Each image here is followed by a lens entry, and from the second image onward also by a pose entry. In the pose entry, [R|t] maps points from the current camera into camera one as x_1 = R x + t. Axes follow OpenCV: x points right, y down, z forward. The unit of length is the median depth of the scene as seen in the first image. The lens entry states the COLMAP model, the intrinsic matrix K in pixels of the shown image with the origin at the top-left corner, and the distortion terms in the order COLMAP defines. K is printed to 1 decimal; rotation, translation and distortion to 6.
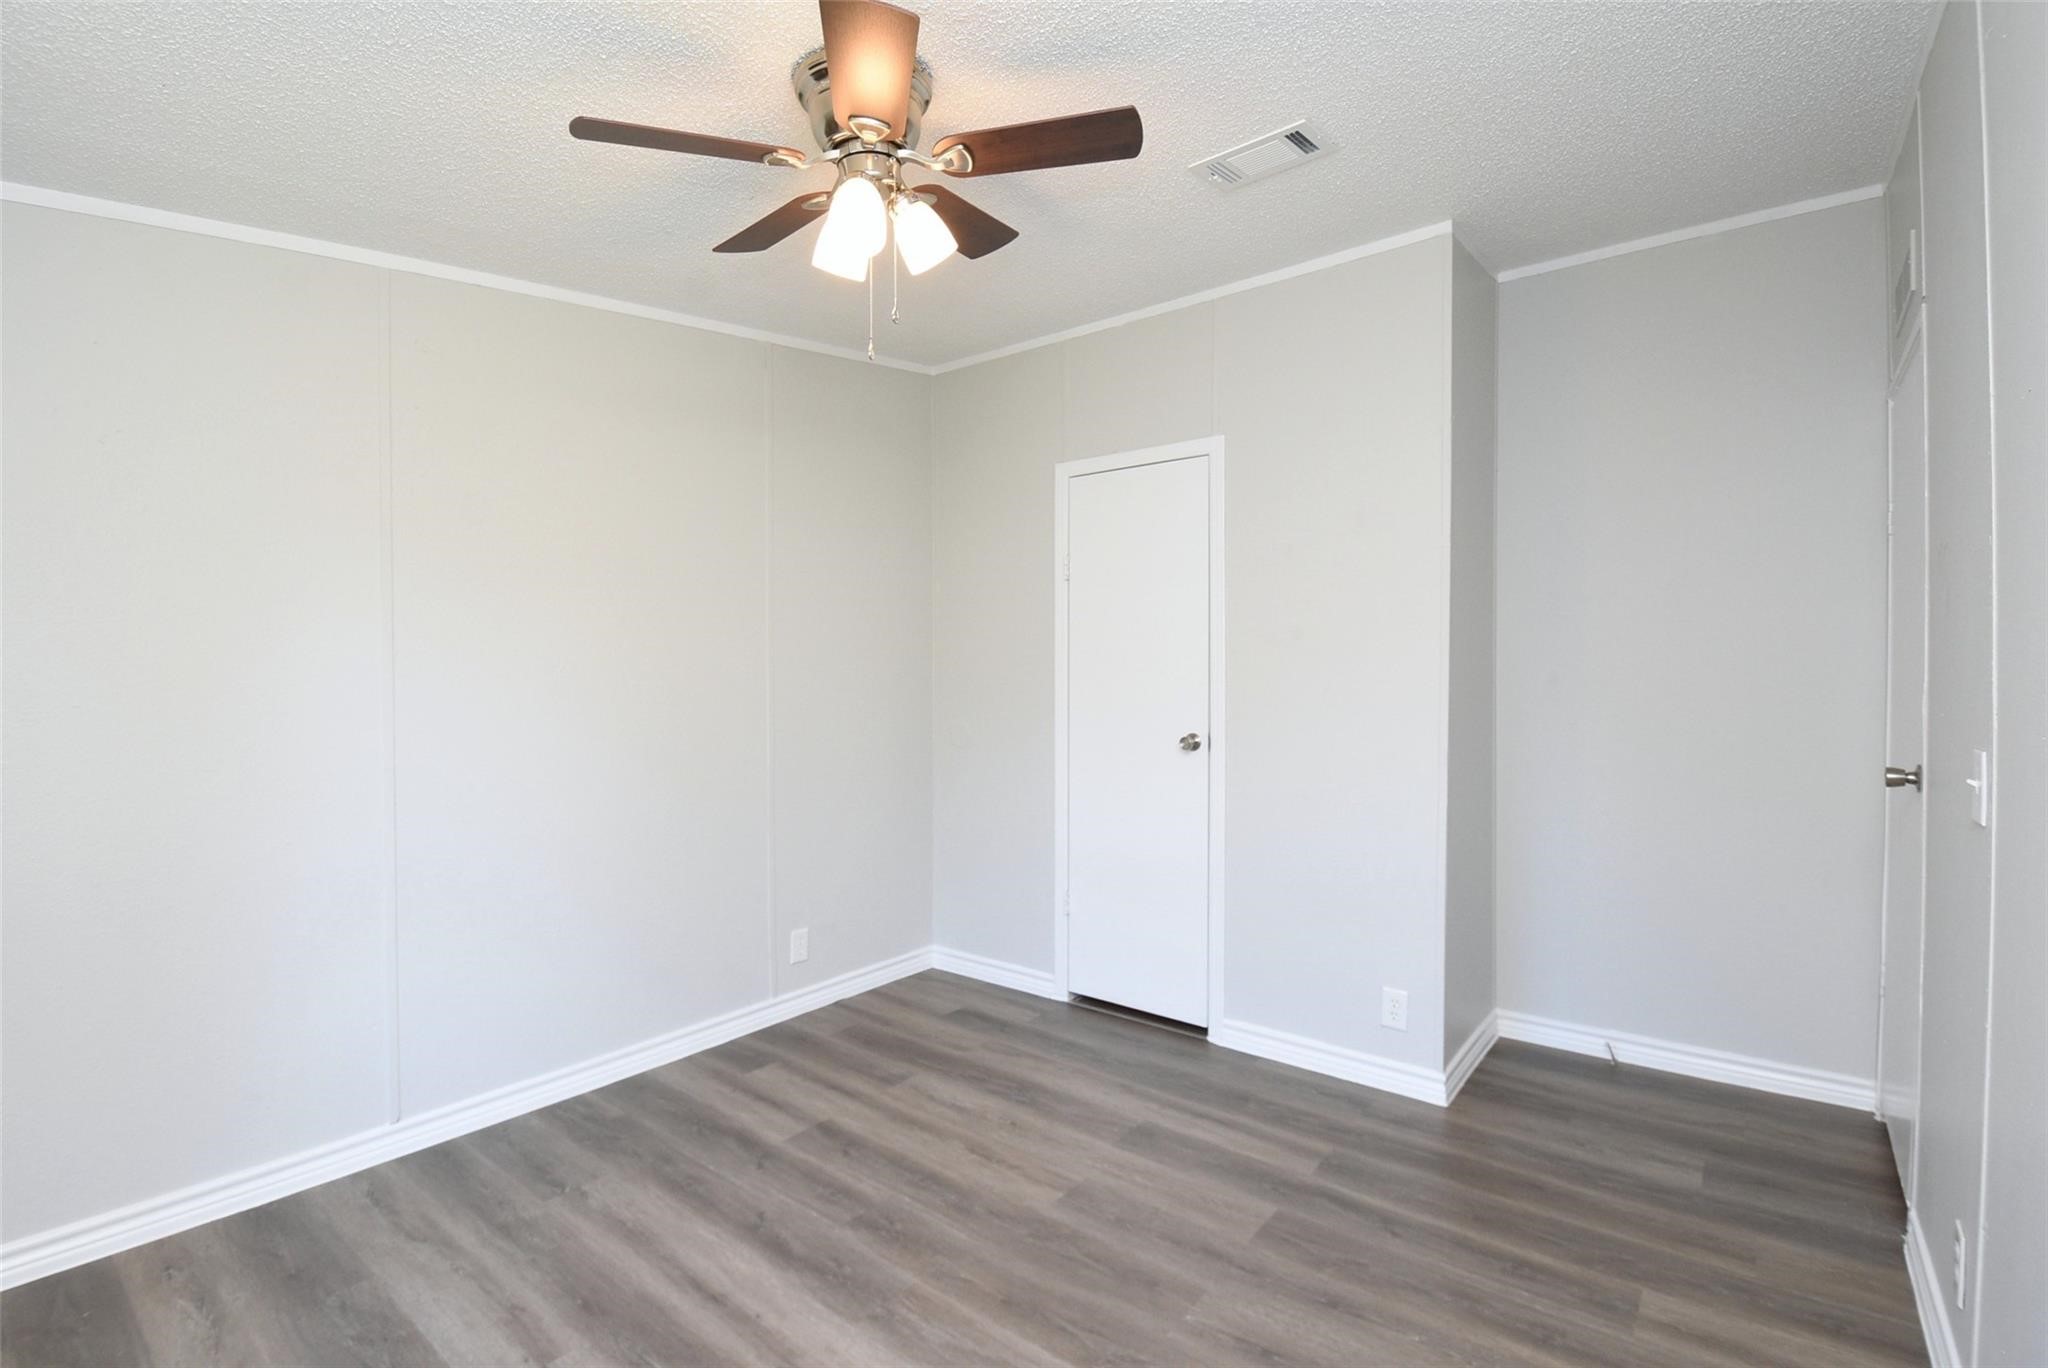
lens RADIAL K [[922.2, 0, 1024.6], [0, 922.2, 678.8], [0, 0, 1]] dist [0.005068, -0.014498]
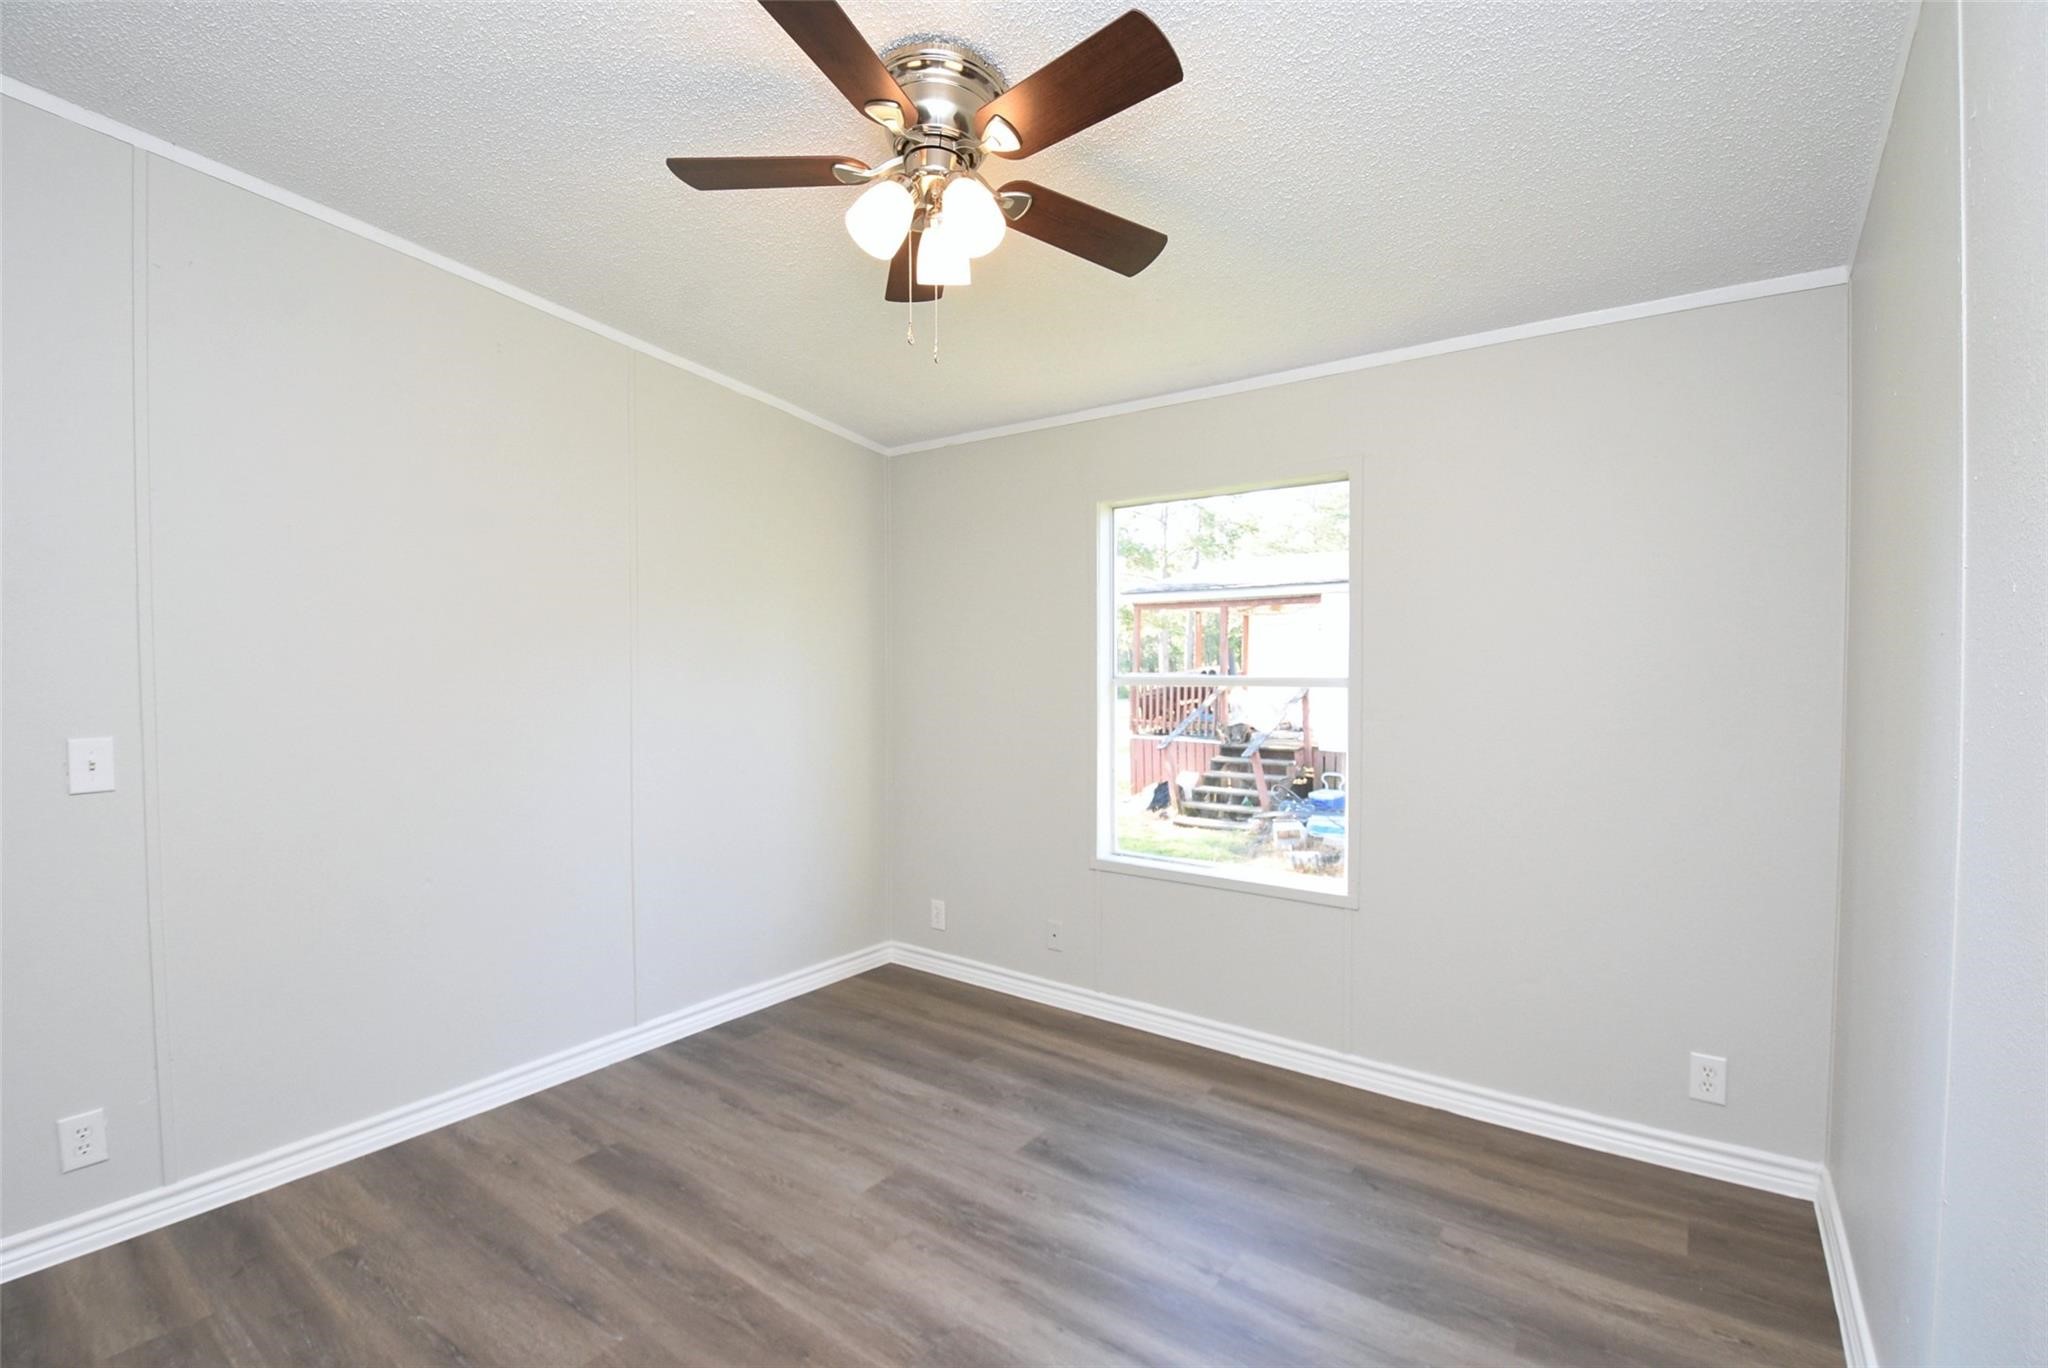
lens RADIAL K [[922.2, 0, 1025.7], [0, 922.2, 674.4], [0, 0, 1]] dist [0.005068, -0.014498]
pose [[-0.999183, 0.000323, -0.040417, -0.177443], [-0.000198, 0.999917, 0.012862, -0.021129], [0.040418, 0.012860, -0.999100, 1.649951]]
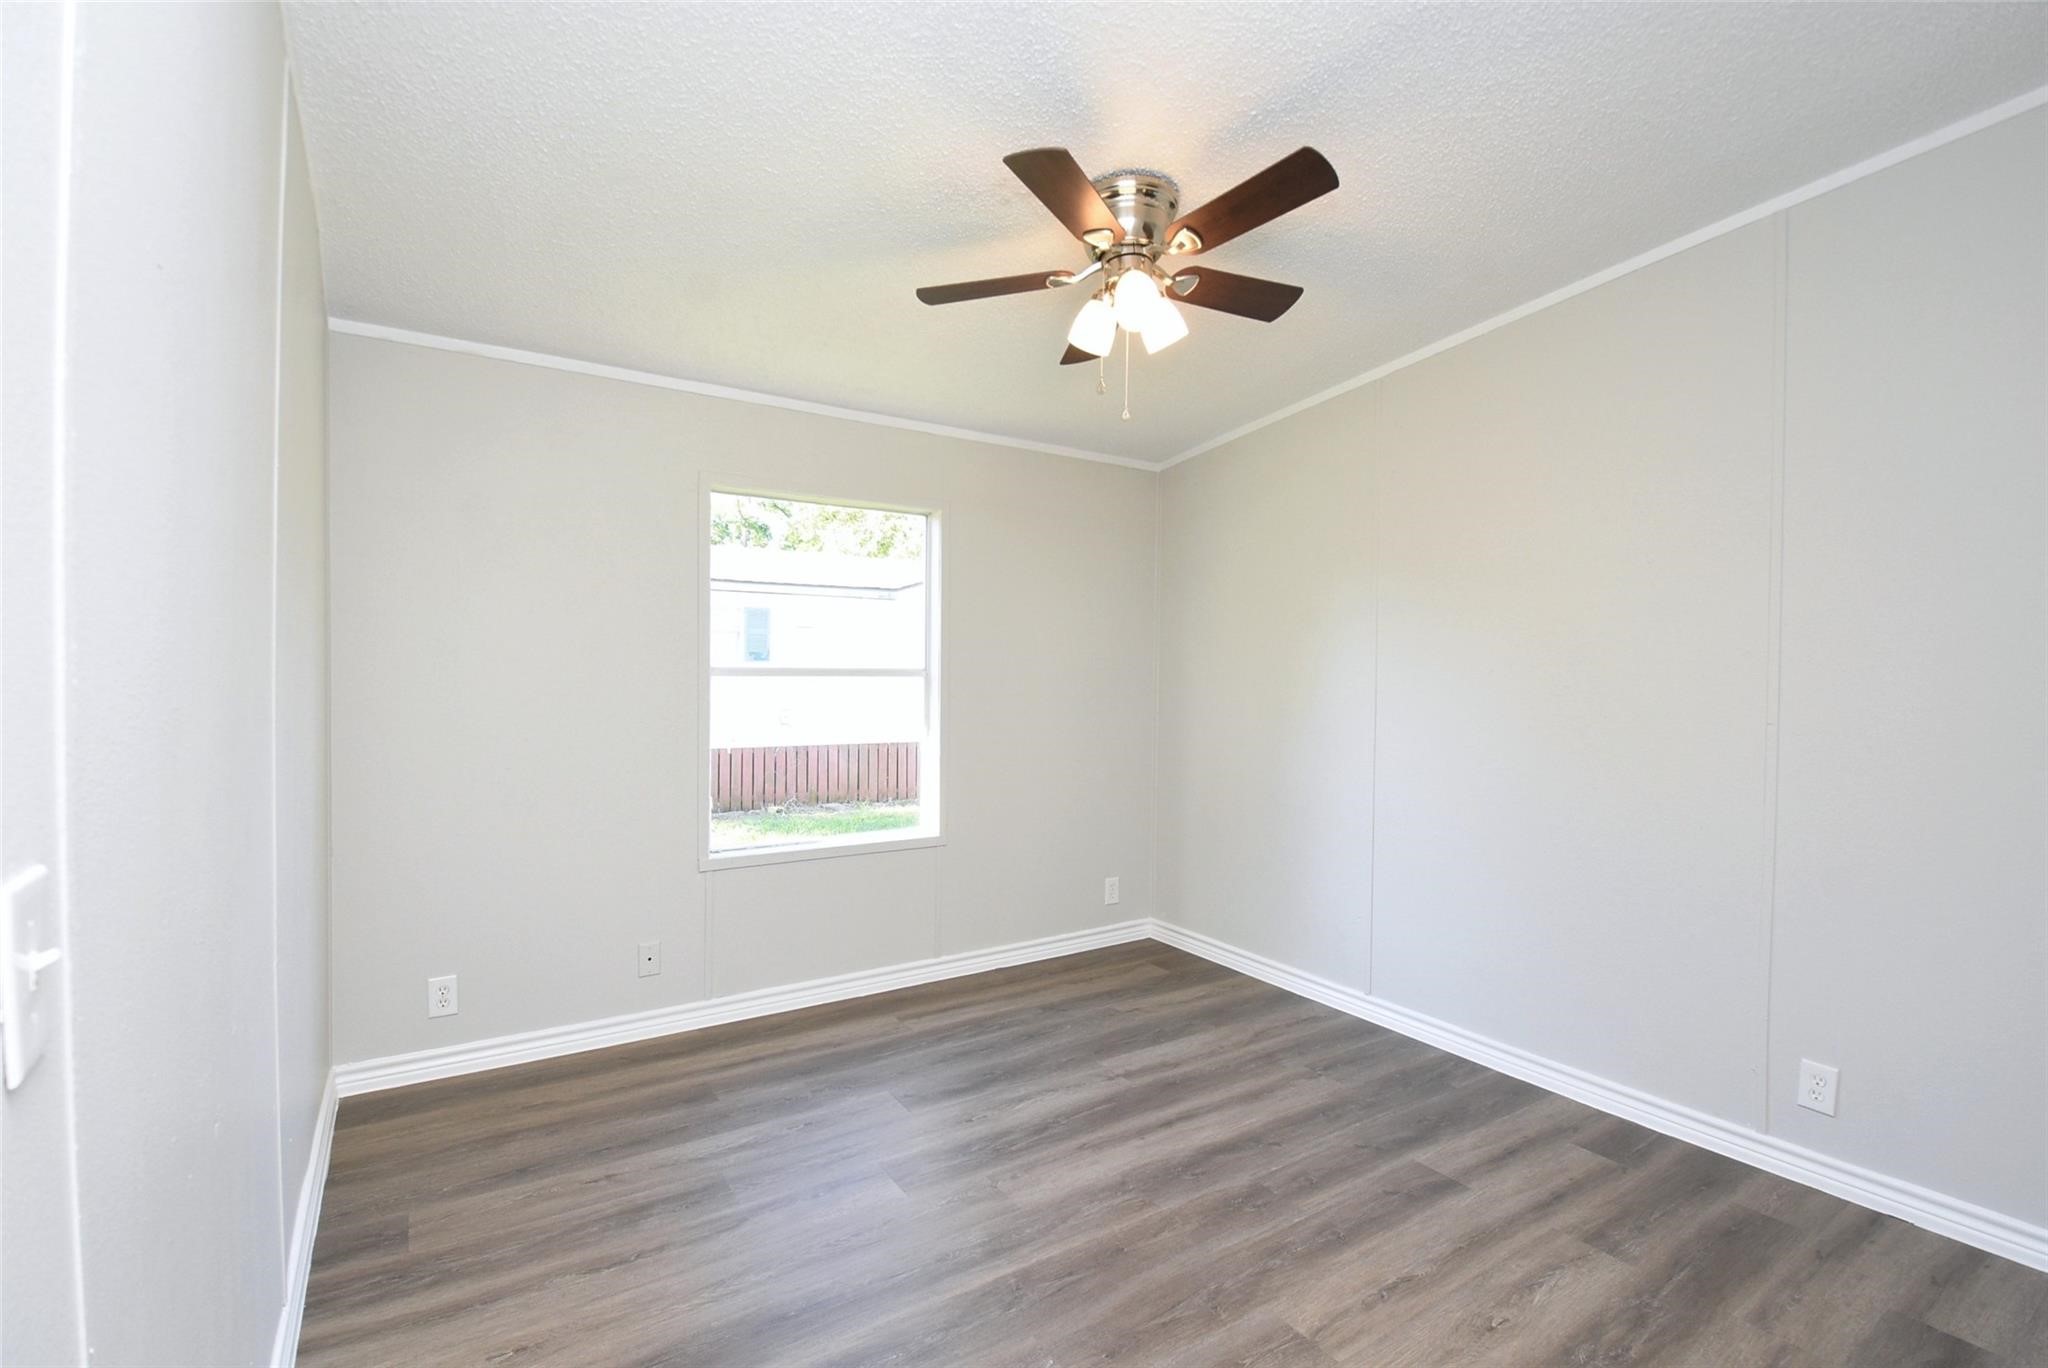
lens RADIAL K [[922.2, 0, 1038.1], [0, 922.2, 673.9], [0, 0, 1]] dist [0.005068, -0.014498]
pose [[-0.303994, 0.007363, -0.952645, 0.891207], [-0.015937, 0.999791, 0.012813, -0.015868], [0.952541, 0.019077, -0.303813, 1.048330]]
